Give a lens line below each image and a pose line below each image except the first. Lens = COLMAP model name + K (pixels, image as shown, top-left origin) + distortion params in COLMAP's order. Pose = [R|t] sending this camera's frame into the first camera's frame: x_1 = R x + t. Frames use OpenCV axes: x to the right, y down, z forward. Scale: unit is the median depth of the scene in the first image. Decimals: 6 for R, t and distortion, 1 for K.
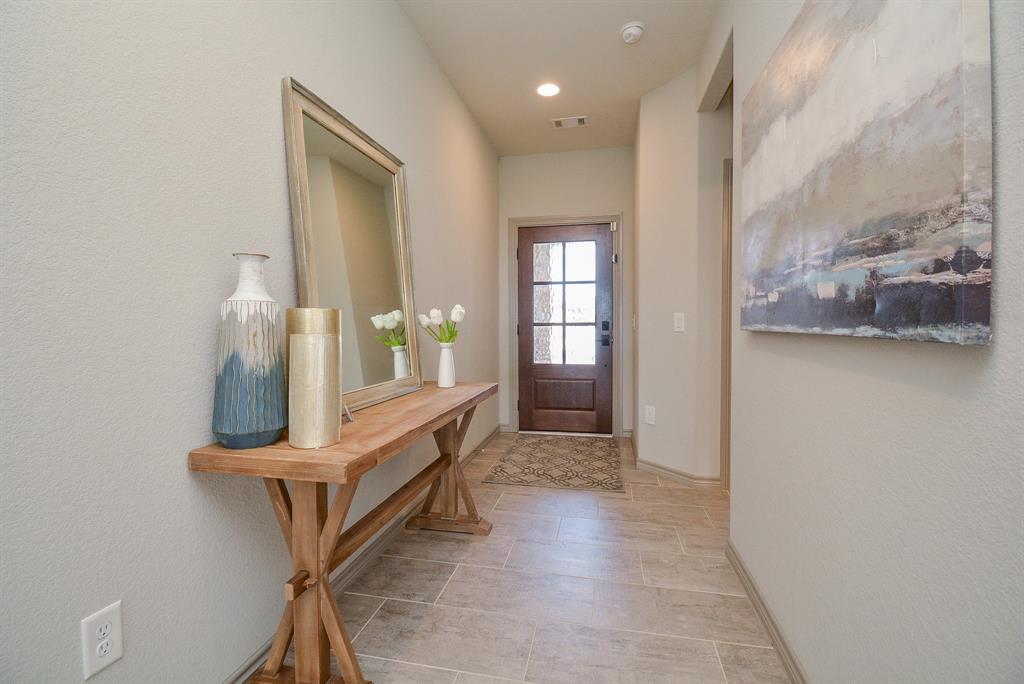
lens RADIAL K [[455.7, 0, 506.0], [0, 455.7, 341.1], [0, 0, 1]] dist [0.008734, -0.007277]
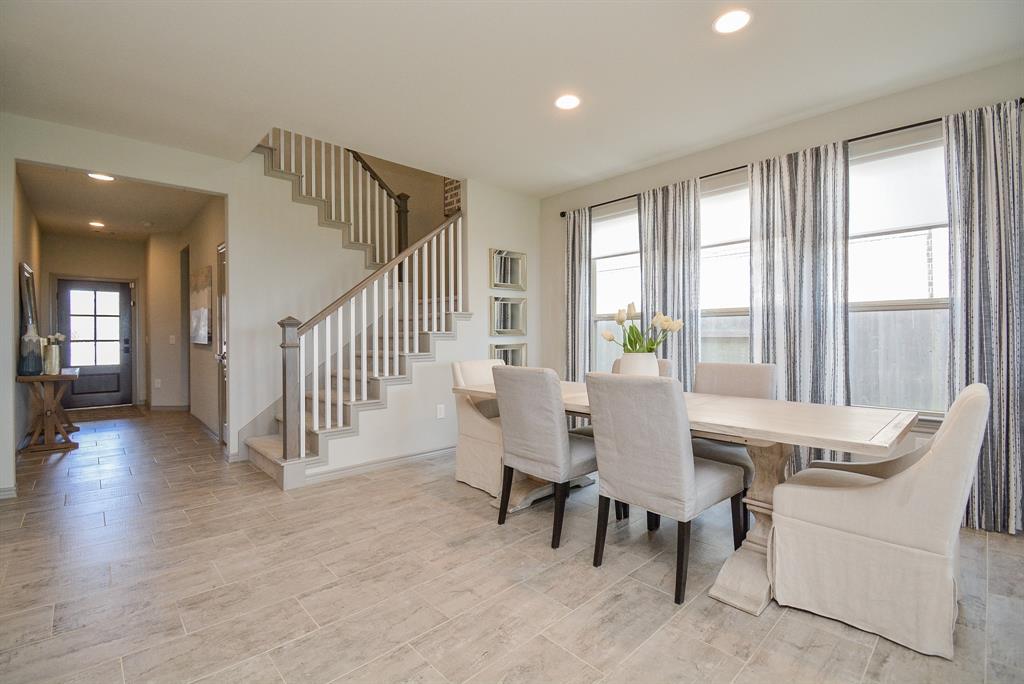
lens RADIAL K [[455.7, 0, 513.8], [0, 455.7, 332.4], [0, 0, 1]] dist [0.008734, -0.007277]
pose [[0.576776, -0.002278, 0.816899, -0.357172], [0.037262, 0.999029, -0.023524, 0.028597], [-0.816052, 0.044008, 0.576301, -1.219712]]
